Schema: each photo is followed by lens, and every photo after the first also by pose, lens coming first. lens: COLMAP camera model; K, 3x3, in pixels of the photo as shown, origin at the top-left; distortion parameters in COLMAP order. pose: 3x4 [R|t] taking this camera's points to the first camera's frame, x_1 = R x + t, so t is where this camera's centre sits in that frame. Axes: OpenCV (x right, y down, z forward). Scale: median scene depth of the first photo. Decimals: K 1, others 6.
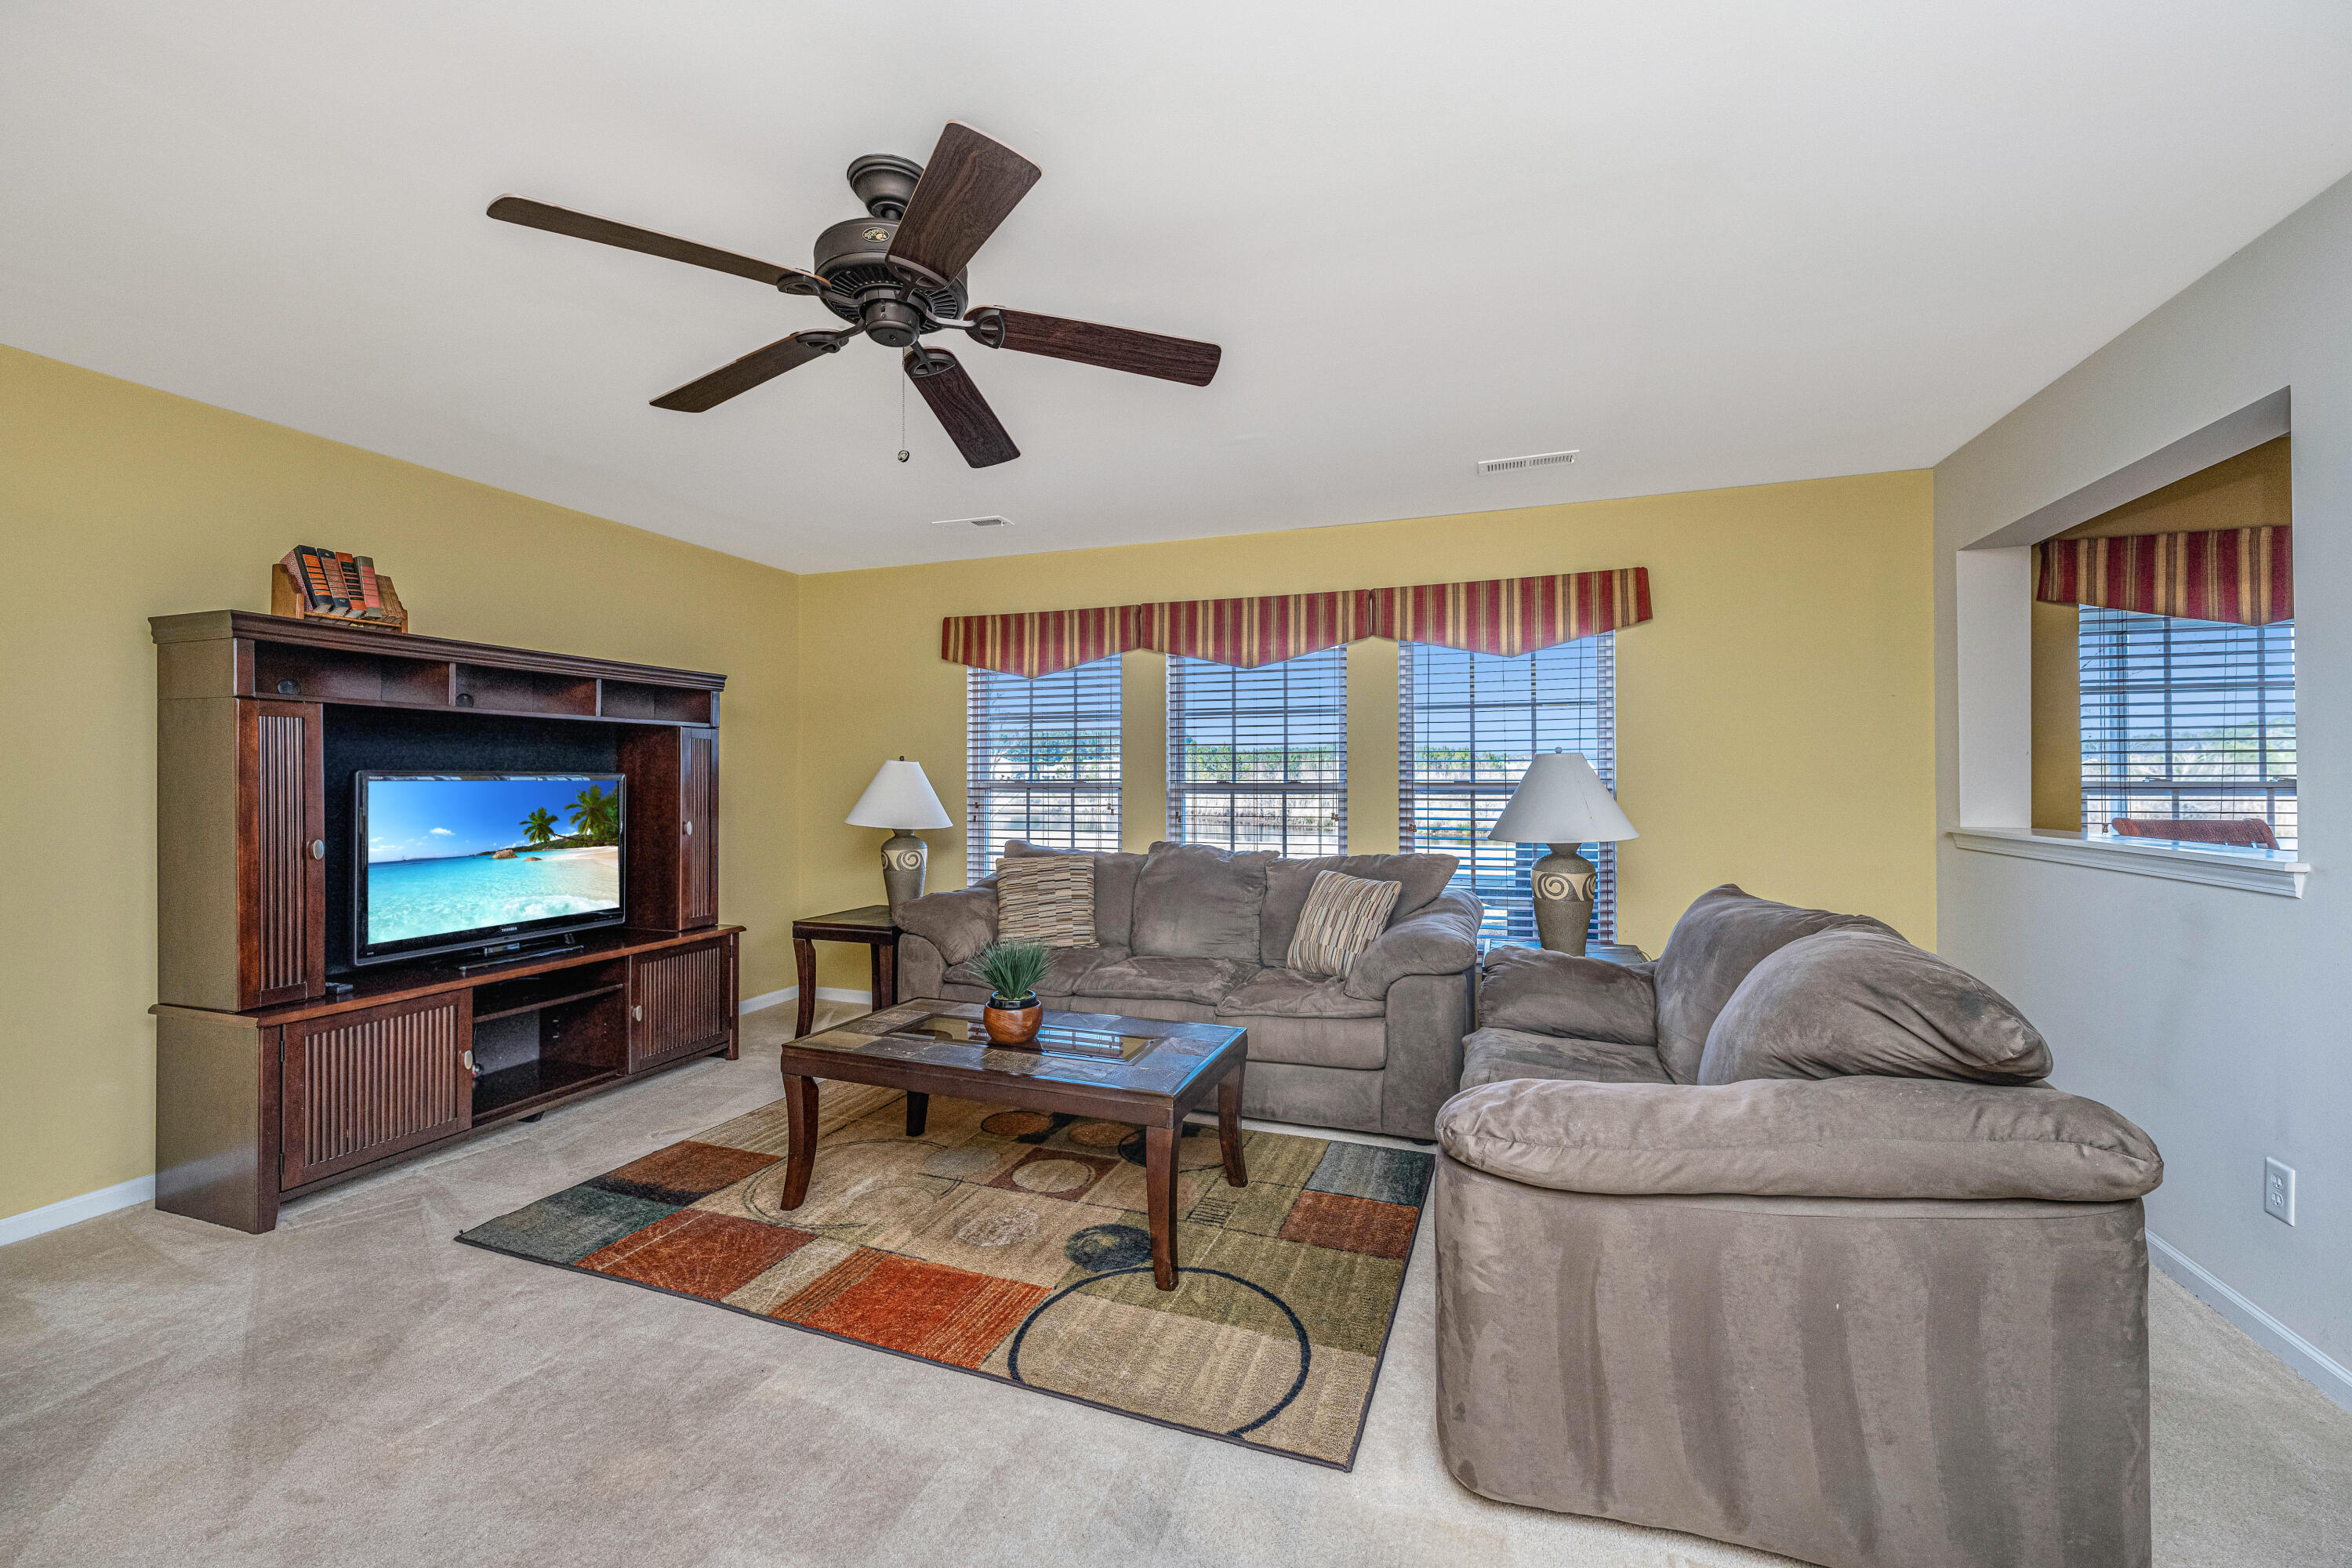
lens RADIAL K [[940.6, 0, 1176.0], [0, 940.6, 784.0], [0, 0, 1]] dist [-0.001064, -0.000010]
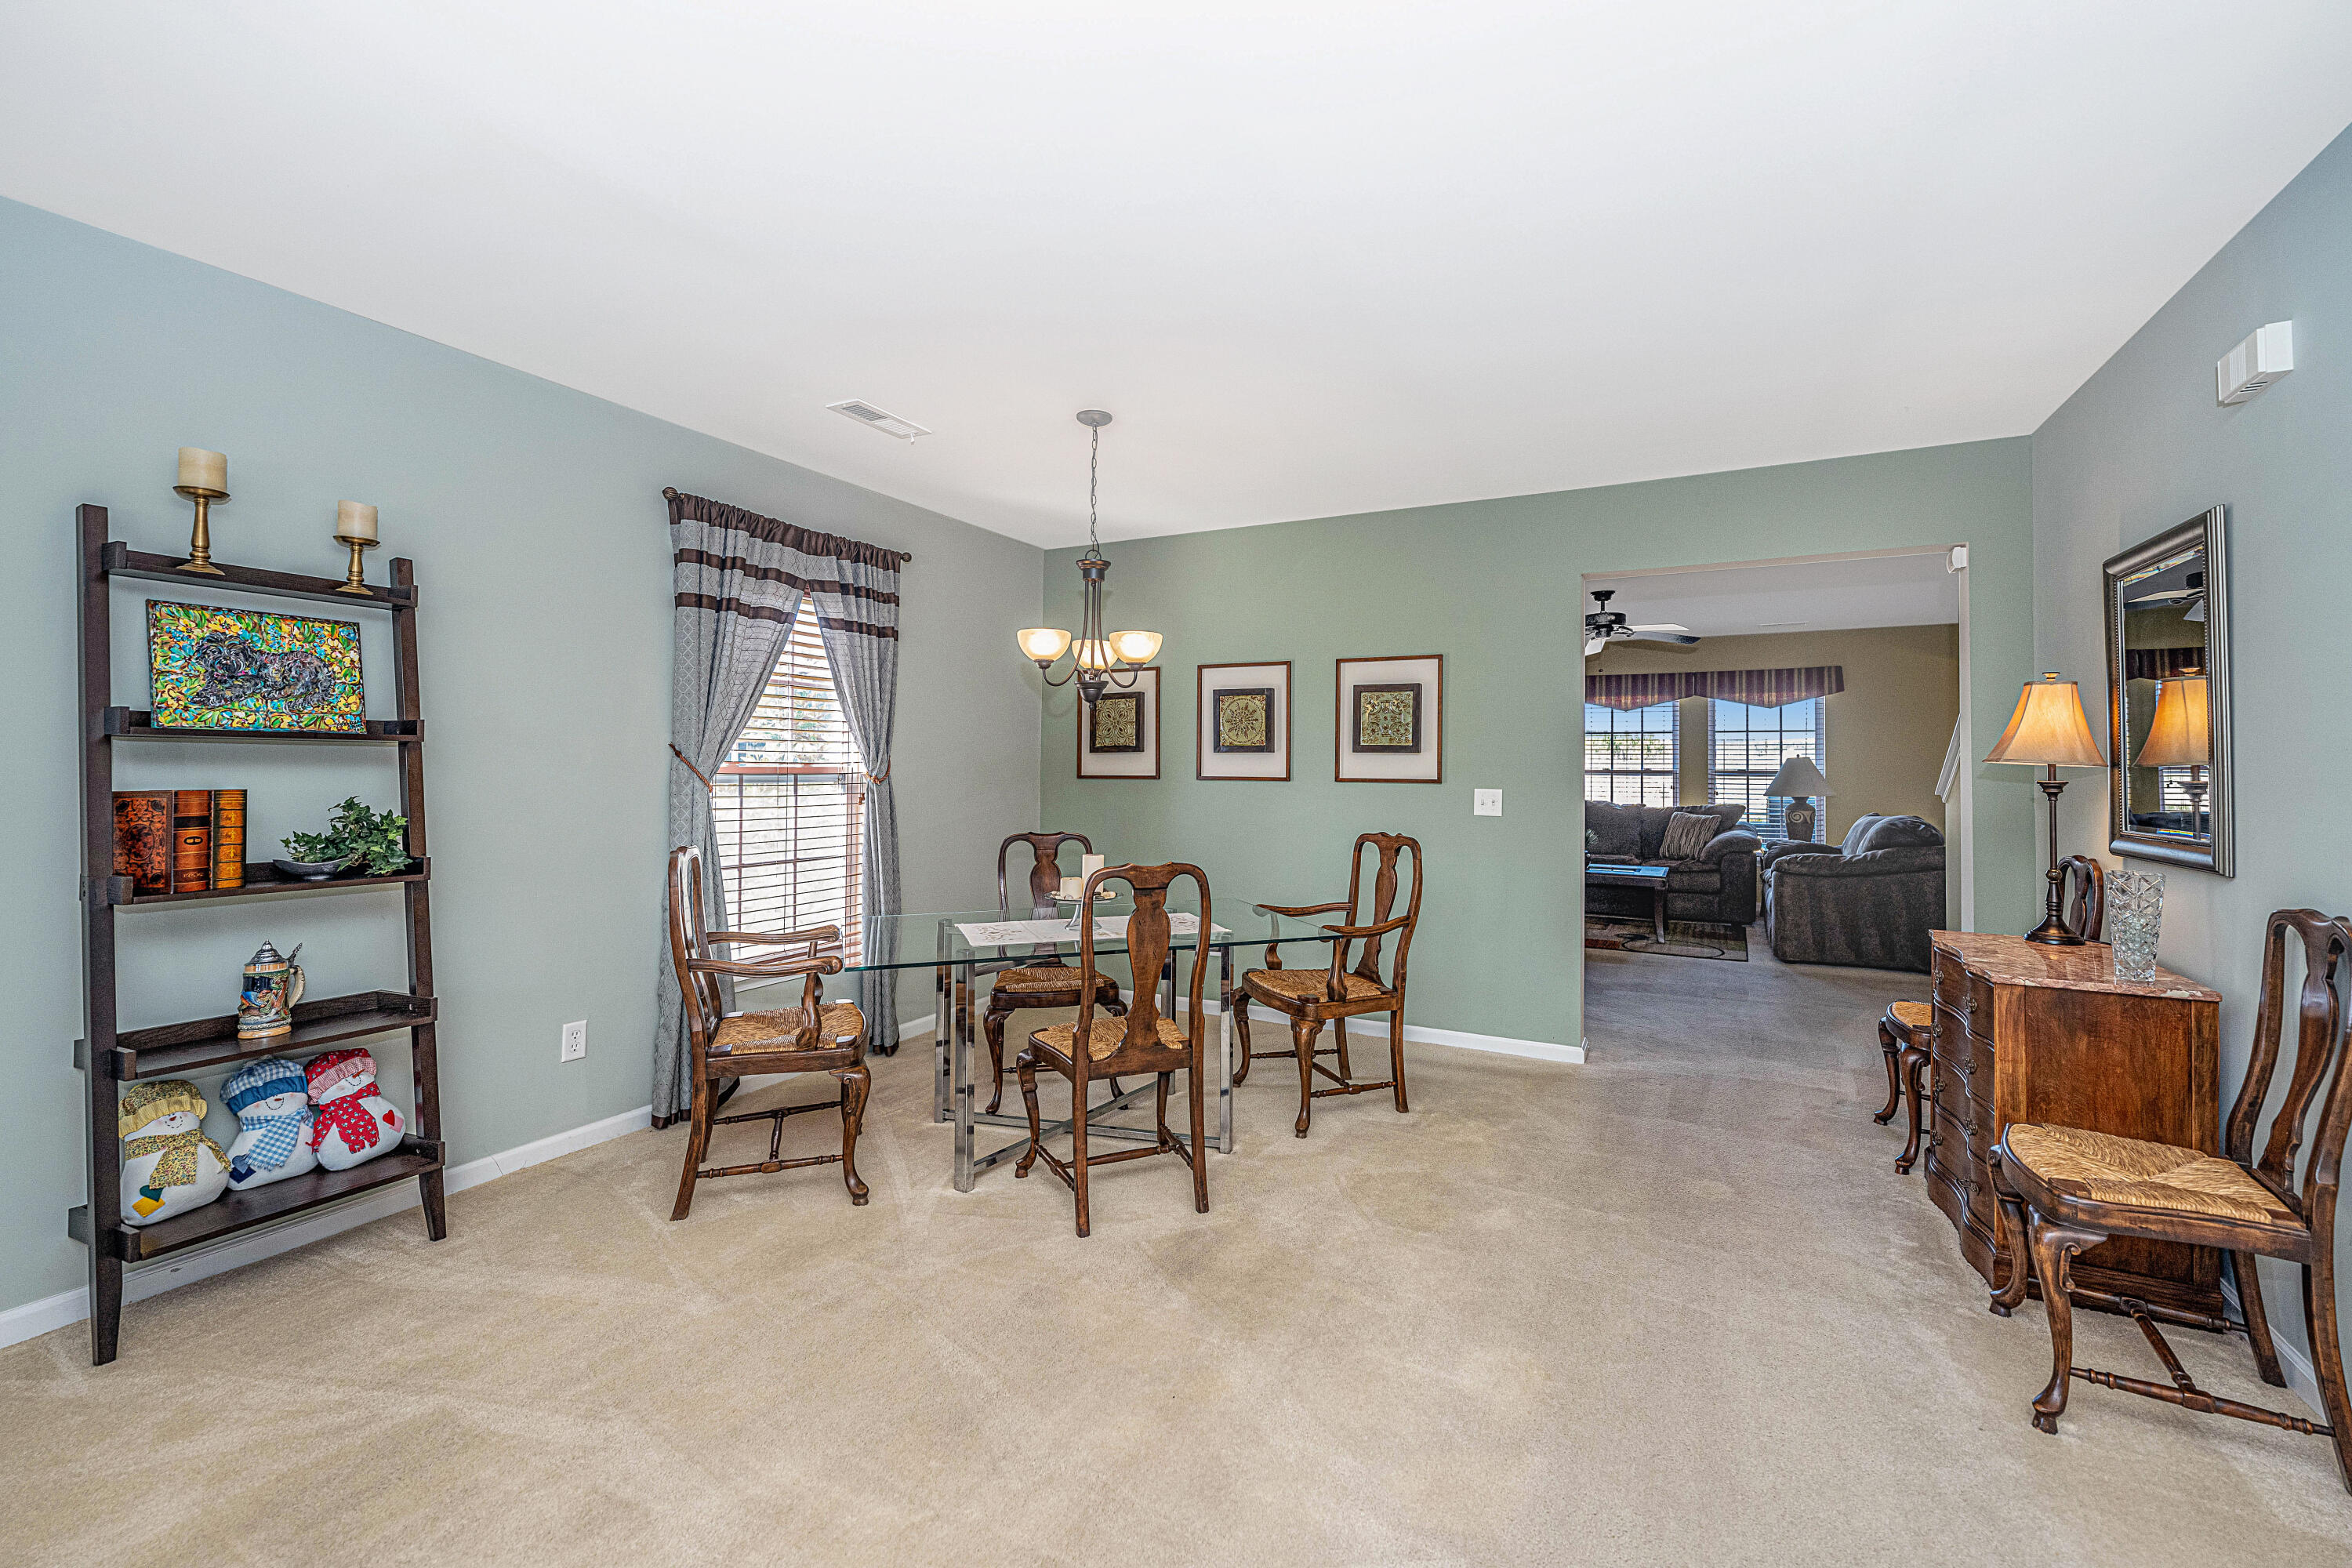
lens RADIAL K [[1023.9, 0, 1181.1], [0, 1023.9, 749.8], [0, 0, 1]] dist [-0.000617, -0.000031]
pose [[0.990786, -0.001257, -0.135431, -0.606857], [-0.002032, 0.999706, -0.024145, 0.012230], [0.135422, 0.024198, 0.990493, -1.361468]]
